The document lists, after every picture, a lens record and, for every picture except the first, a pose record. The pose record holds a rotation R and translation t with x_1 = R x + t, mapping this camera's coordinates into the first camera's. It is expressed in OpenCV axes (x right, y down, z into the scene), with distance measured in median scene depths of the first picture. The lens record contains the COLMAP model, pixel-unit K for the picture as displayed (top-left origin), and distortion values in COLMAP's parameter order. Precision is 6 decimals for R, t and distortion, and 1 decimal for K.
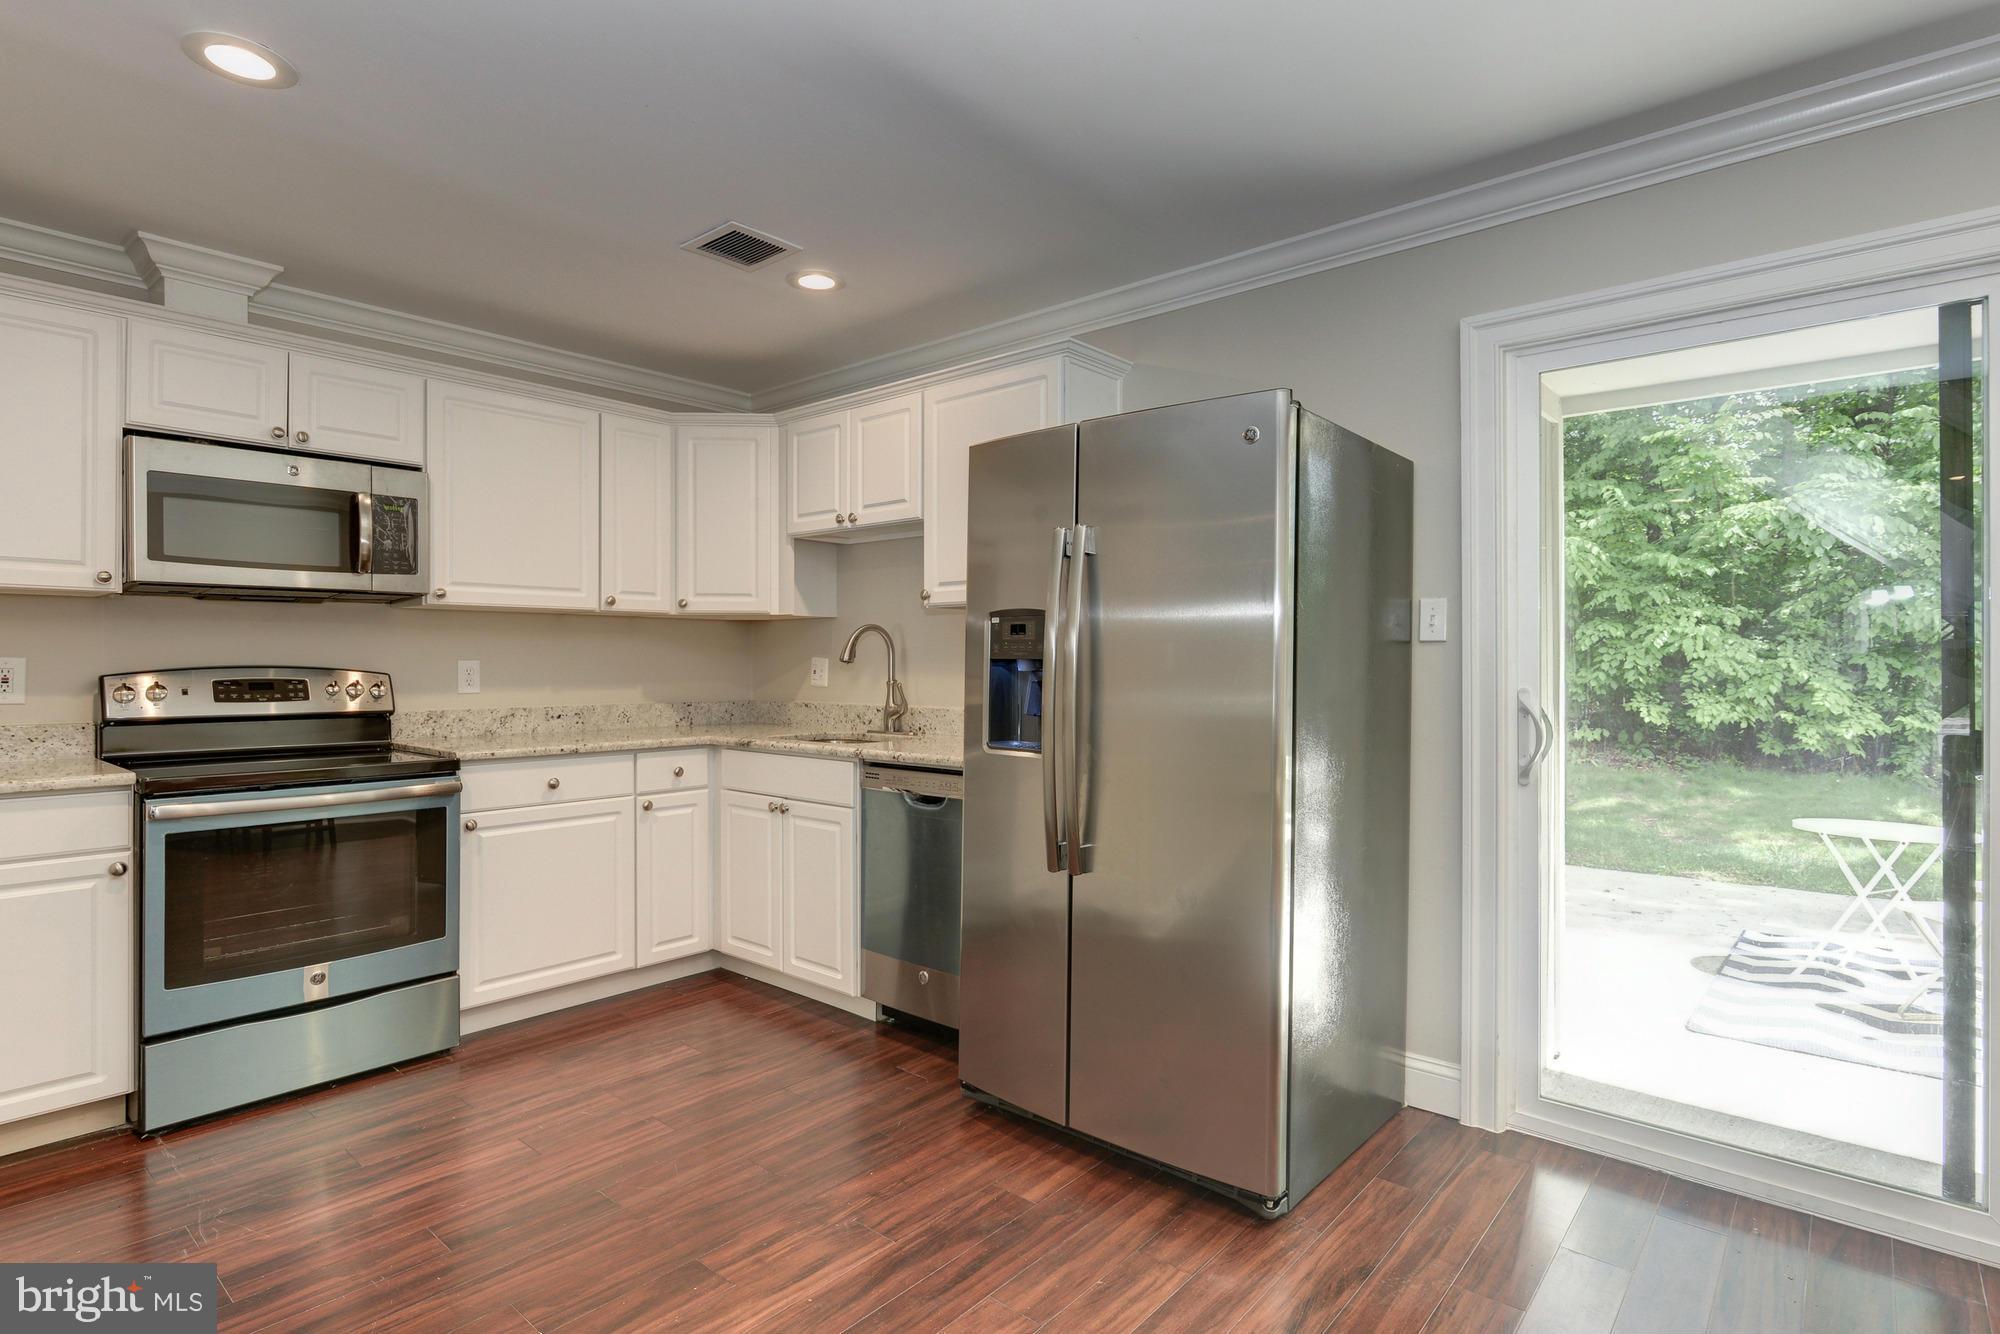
lens RADIAL K [[1016.2, 0, 996.8], [0, 1016.2, 657.3], [0, 0, 1]] dist [-0.000130, -0.000181]
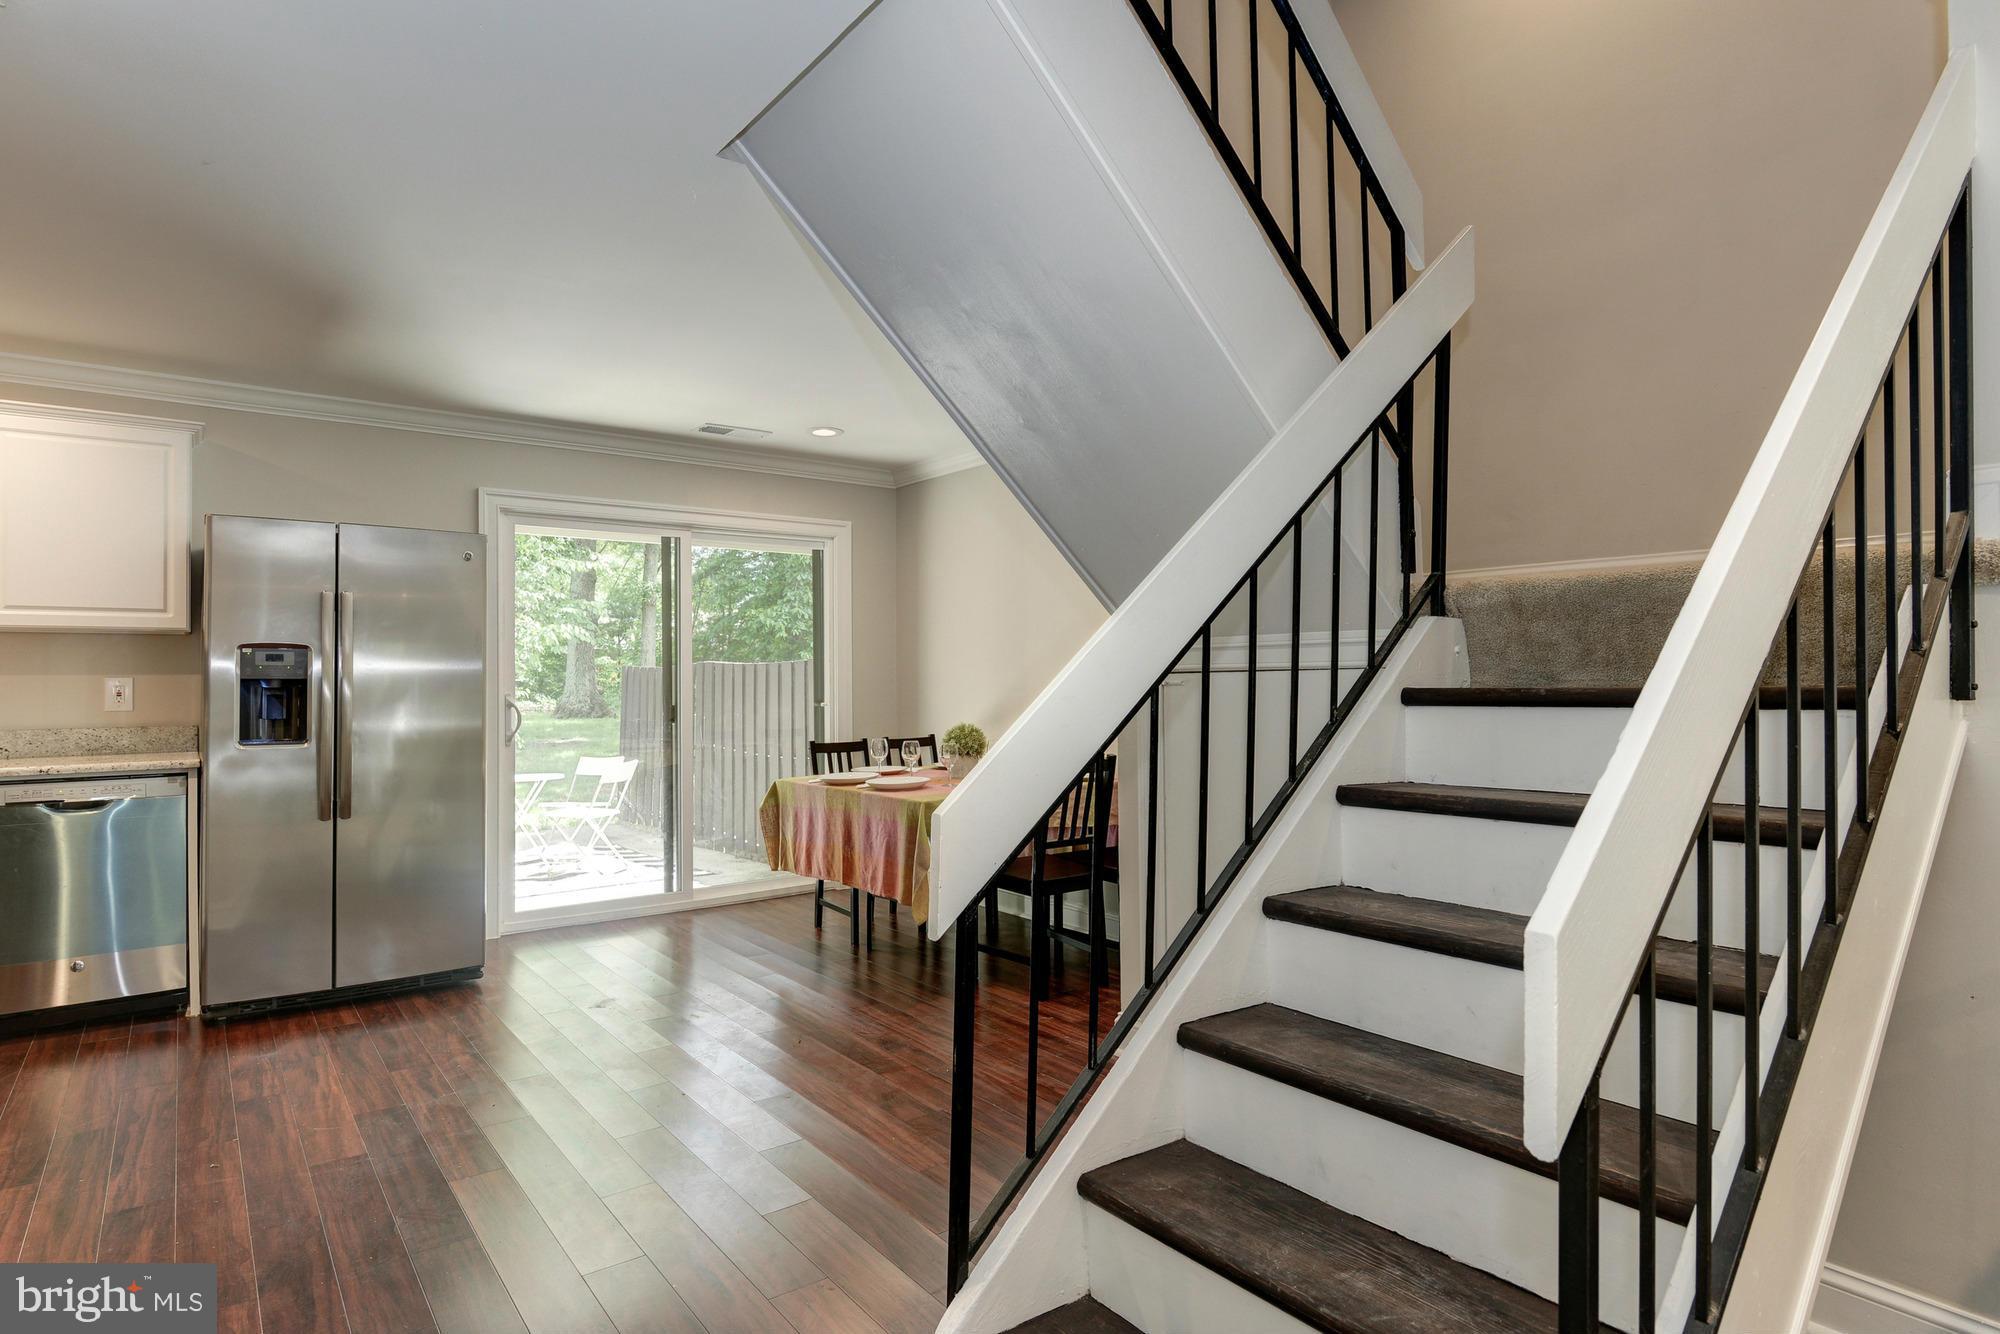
lens RADIAL K [[1080.1, 0, 999.6], [0, 1080.1, 660.5], [0, 0, 1]] dist [-0.001925, -0.000766]
pose [[0.206252, 0.013947, 0.978400, -1.231735], [0.003846, 0.999879, -0.015063, 0.002495], [-0.978491, 0.006870, 0.206173, -0.285150]]
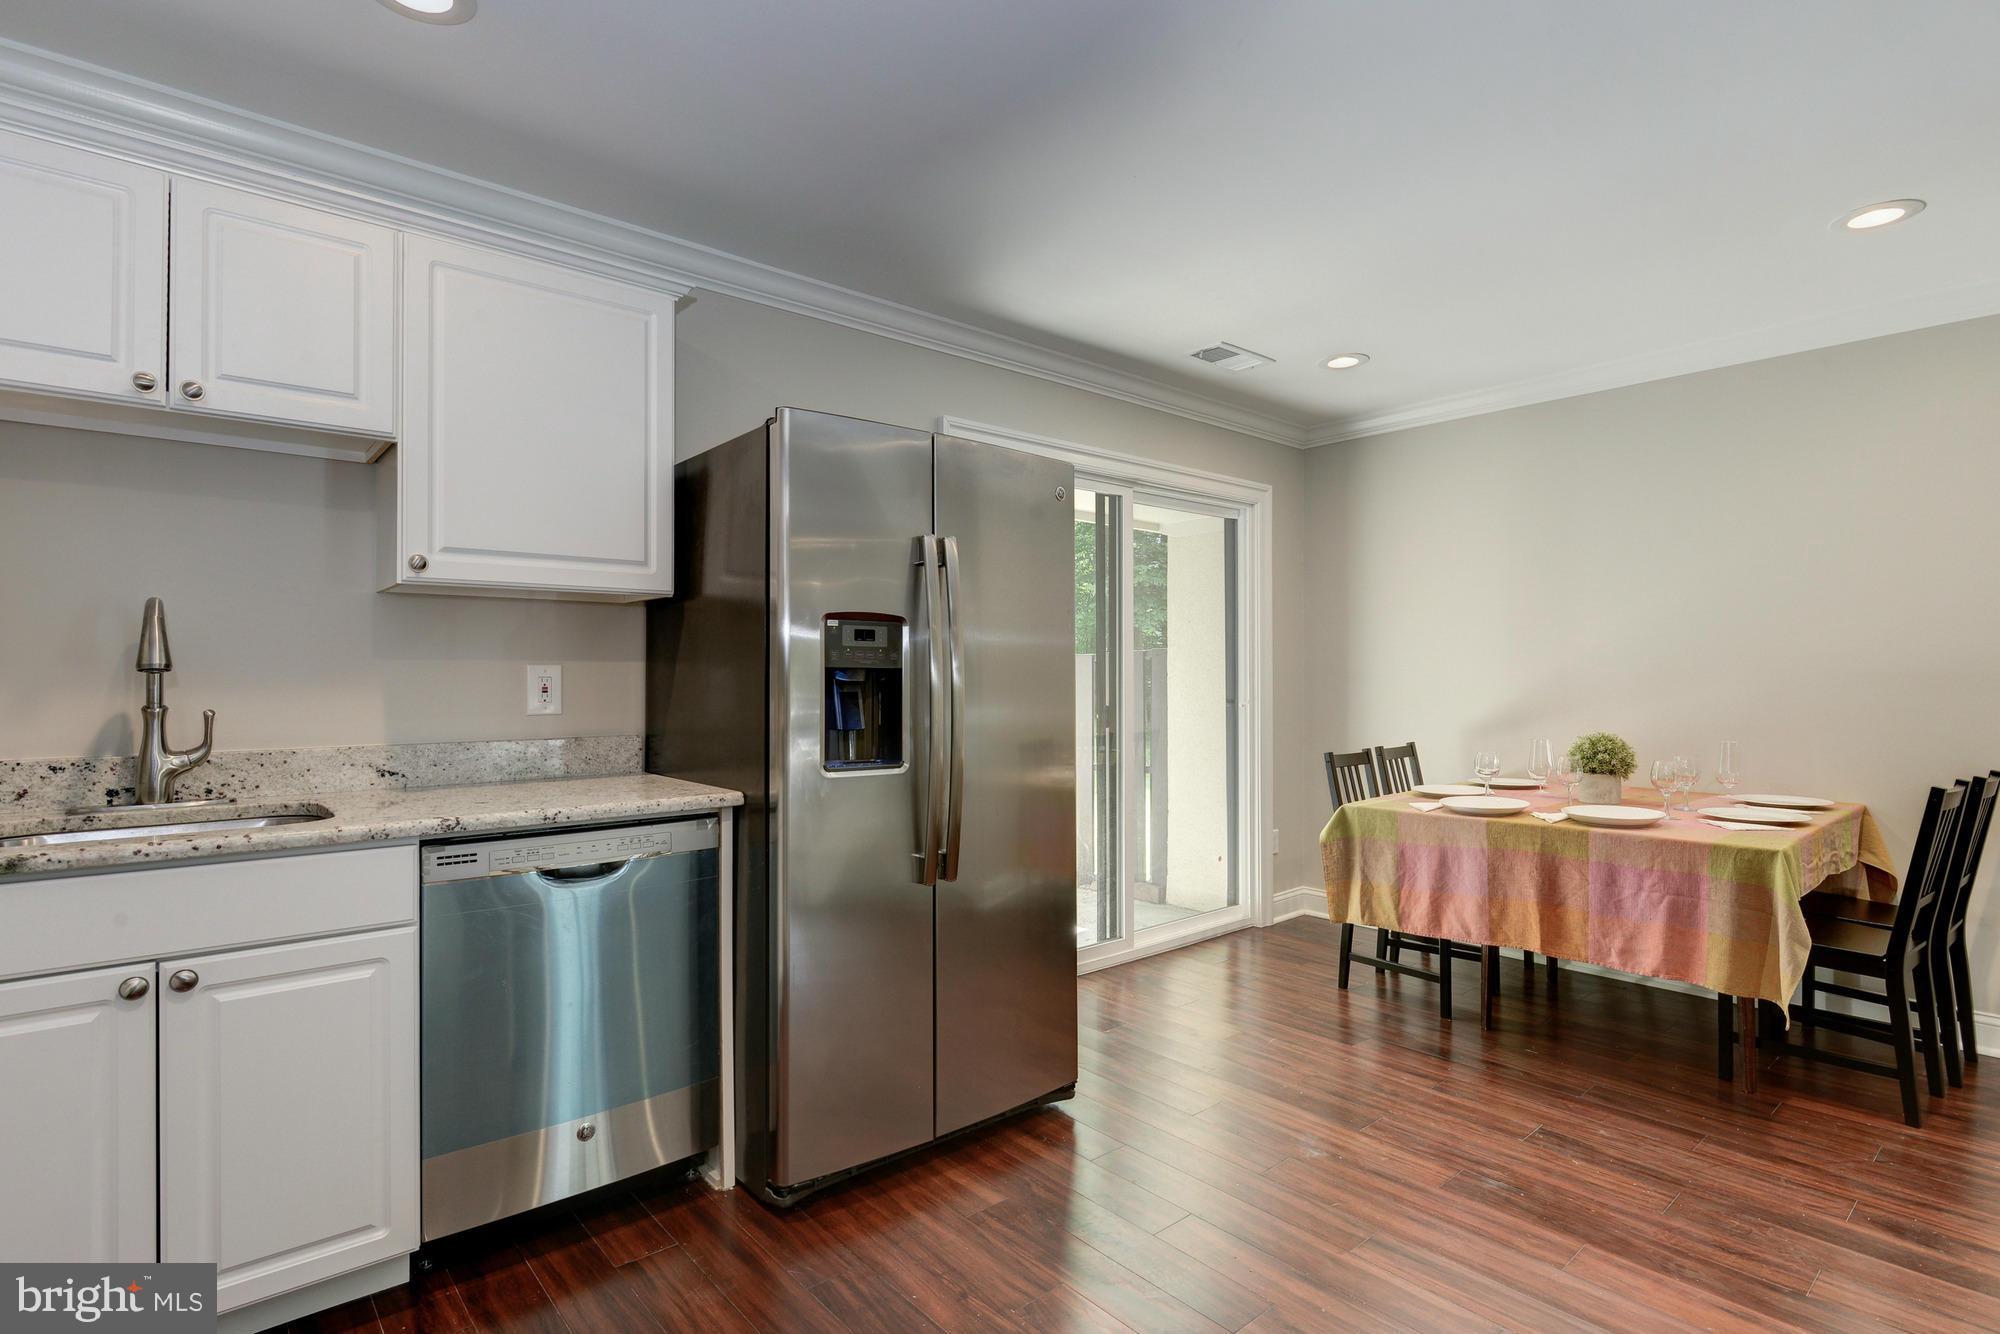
lens RADIAL K [[988.5, 0, 1000.0], [0, 988.5, 667.0], [0, 0, 1]] dist [0.000480, -0.000288]
pose [[0.138862, 0.008140, 0.990278, -0.837123], [-0.002685, 0.999966, -0.007843, 0.007512], [-0.990308, -0.001569, 0.138879, 0.760862]]
